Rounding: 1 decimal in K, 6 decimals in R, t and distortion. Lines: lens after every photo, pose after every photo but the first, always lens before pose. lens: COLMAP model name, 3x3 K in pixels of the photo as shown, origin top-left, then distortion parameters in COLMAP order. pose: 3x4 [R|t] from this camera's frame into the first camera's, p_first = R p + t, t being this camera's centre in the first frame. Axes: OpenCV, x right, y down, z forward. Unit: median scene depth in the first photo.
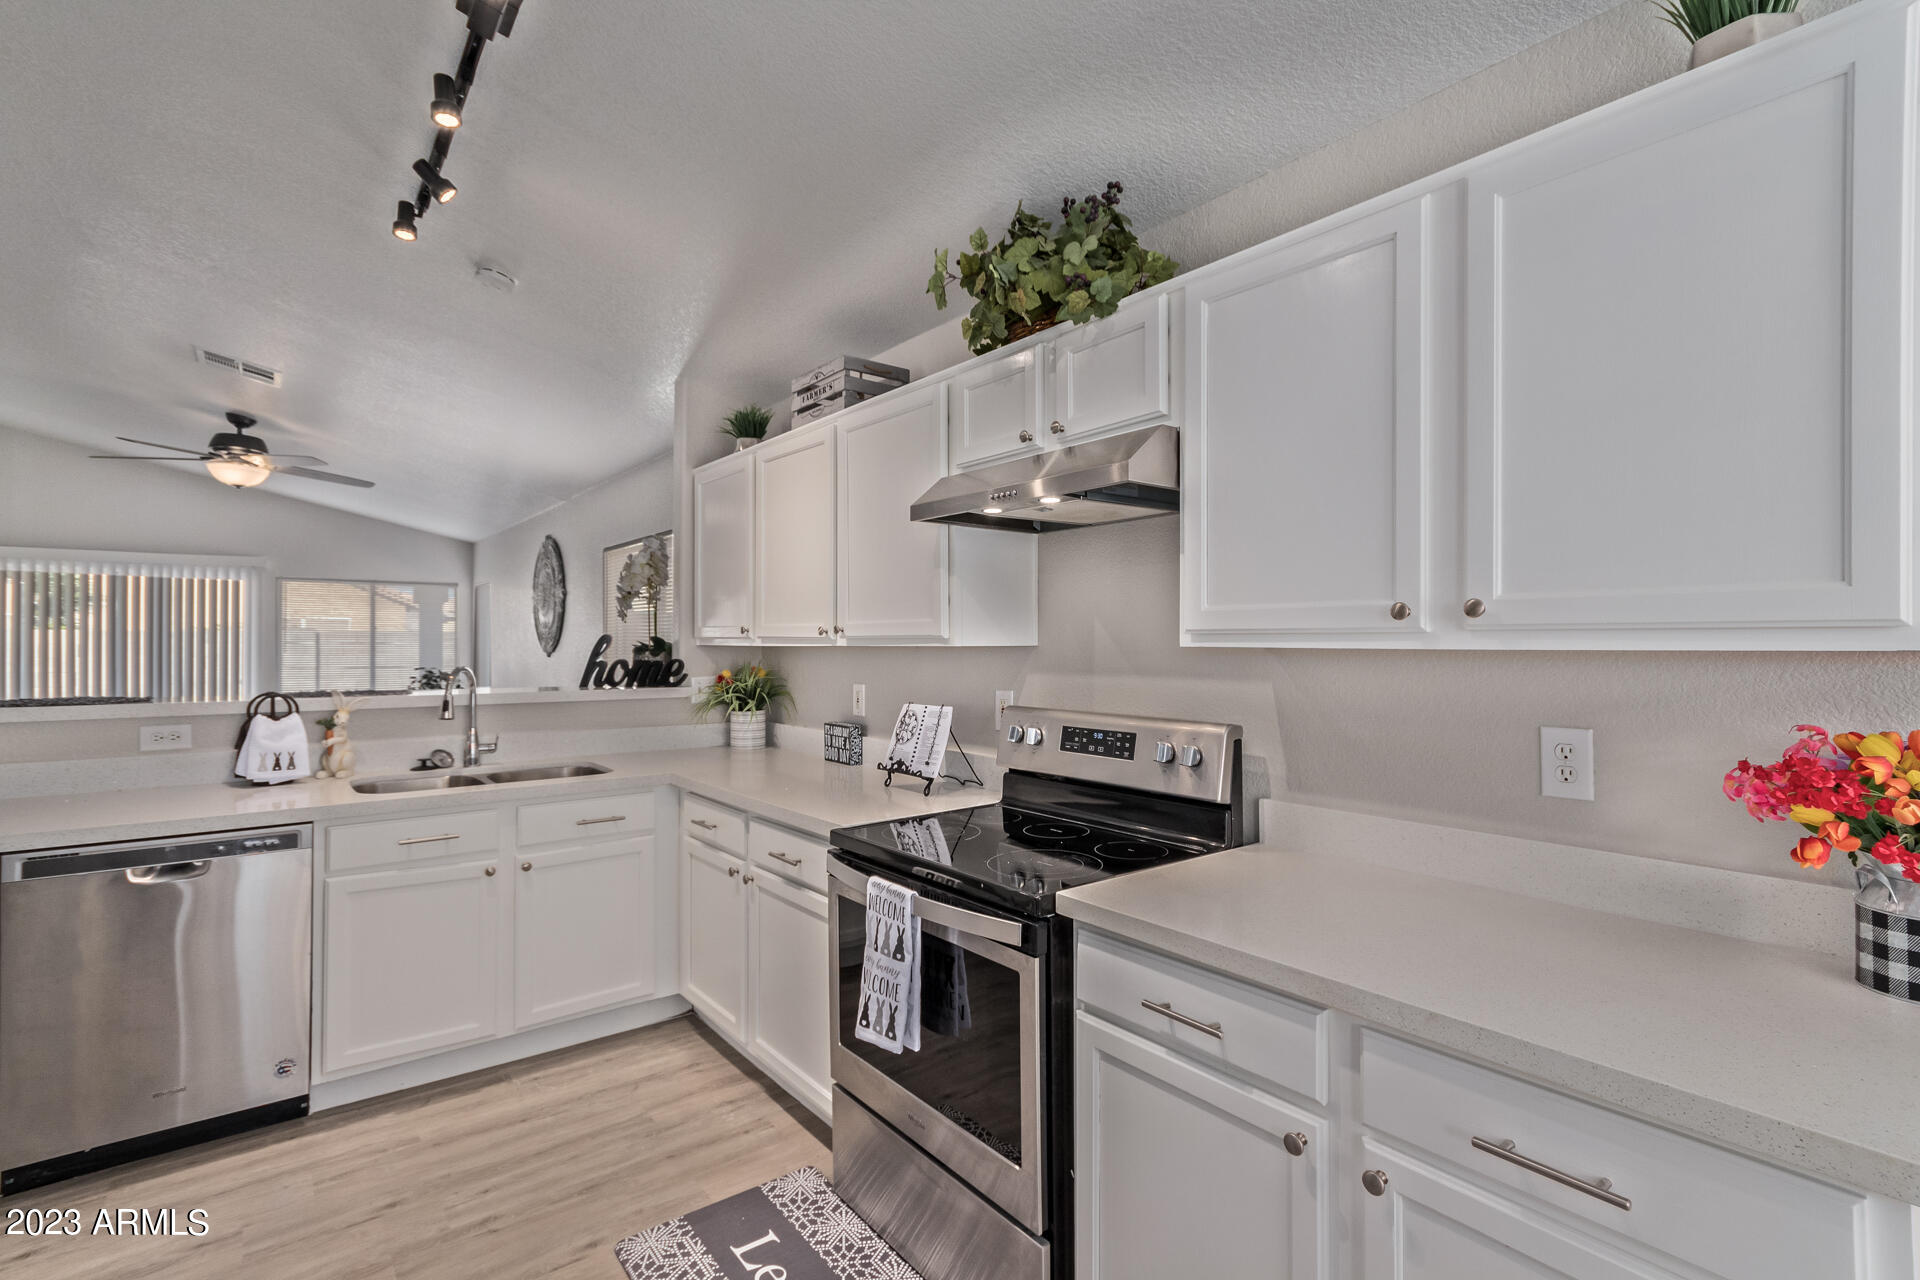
lens RADIAL K [[888.8, 0, 942.9], [0, 888.8, 640.5], [0, 0, 1]] dist [-0.001015, -0.000110]
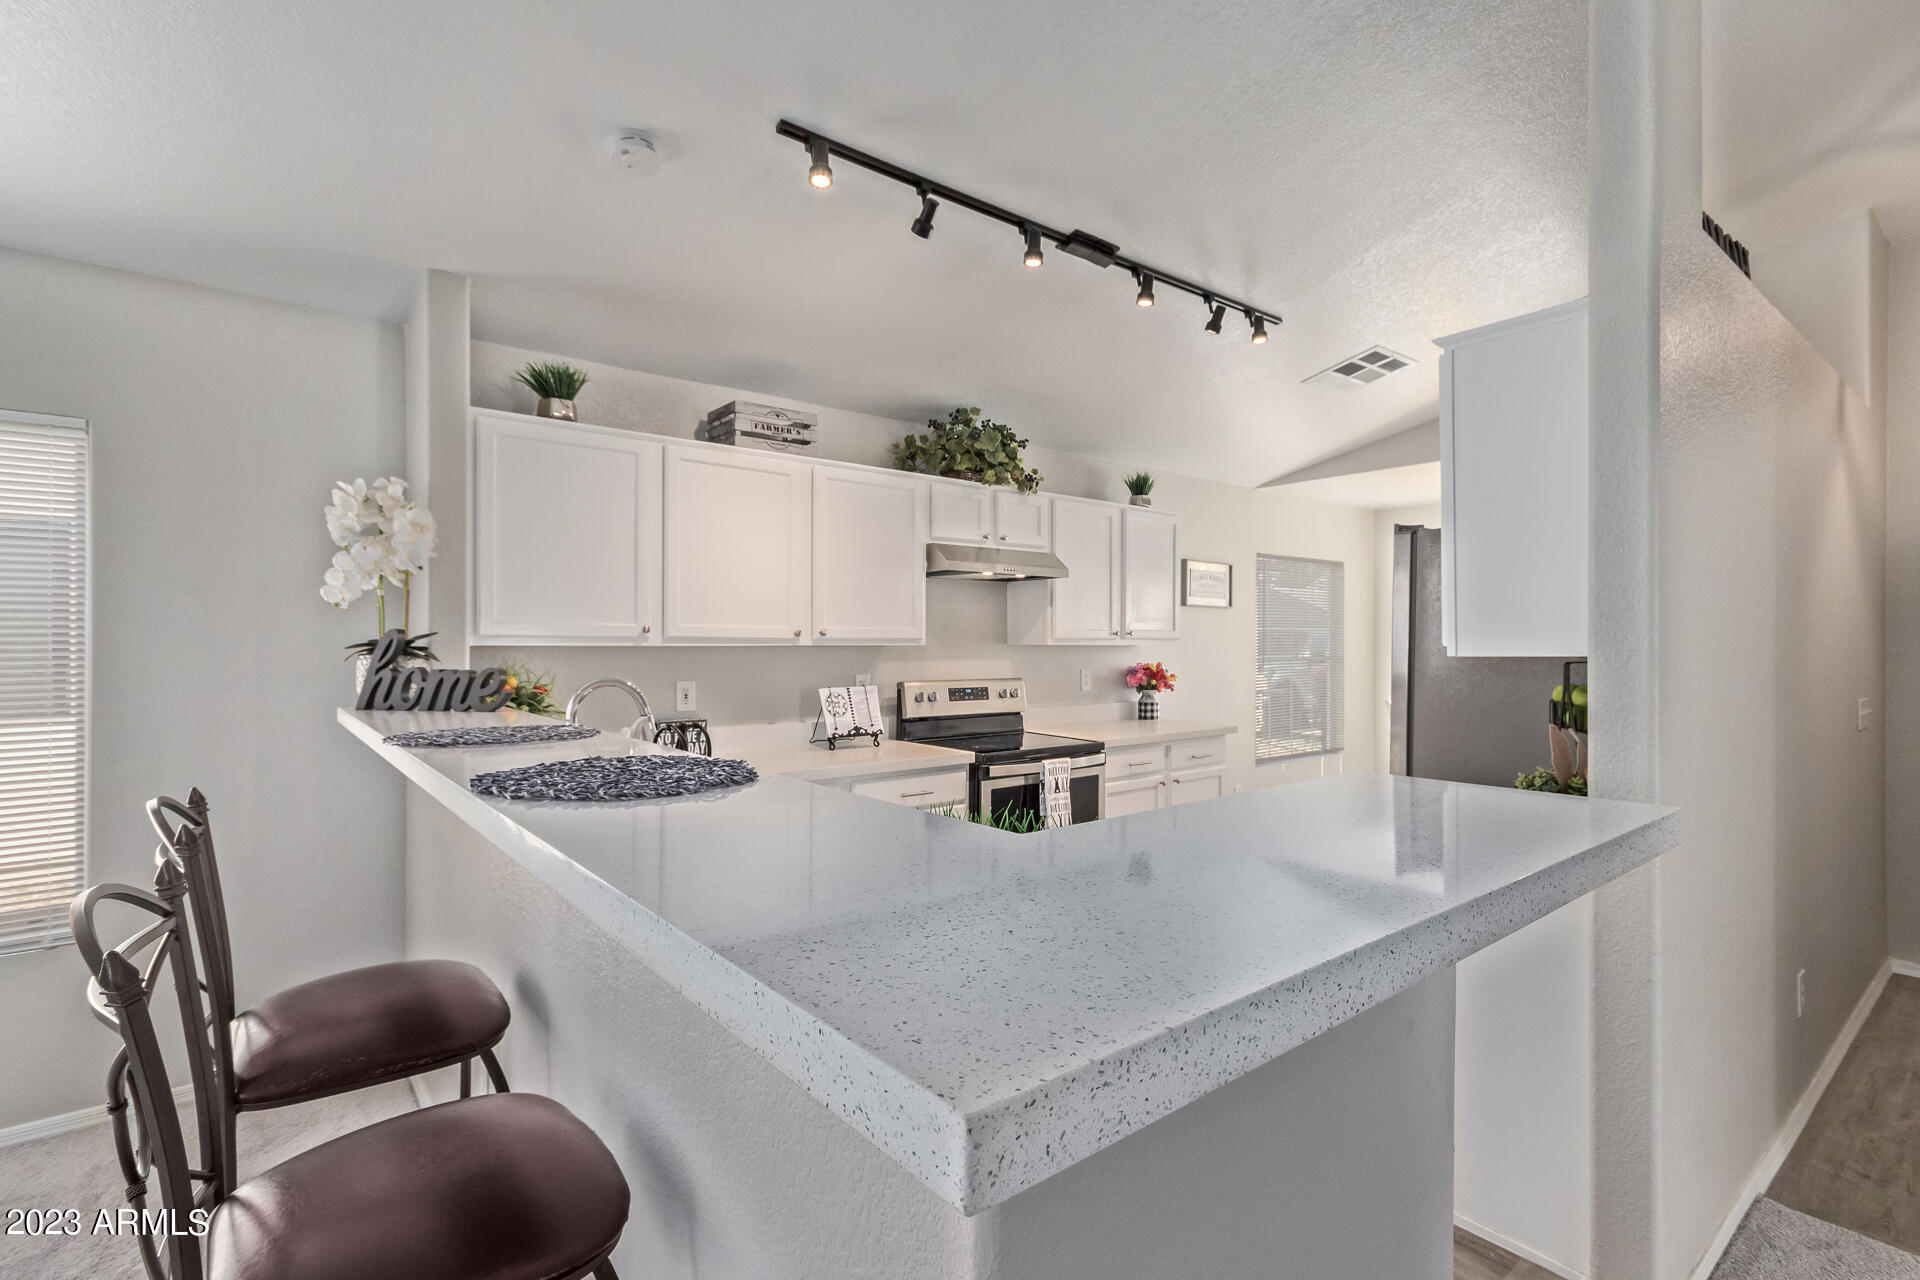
lens RADIAL K [[888.8, 0, 958.9], [0, 888.8, 641.3], [0, 0, 1]] dist [-0.001015, -0.000110]
pose [[-0.006021, 0.001827, 0.999980, -1.764814], [-0.000352, 0.999998, -0.001829, 0.001628], [-0.999982, -0.000363, -0.006020, 1.020018]]
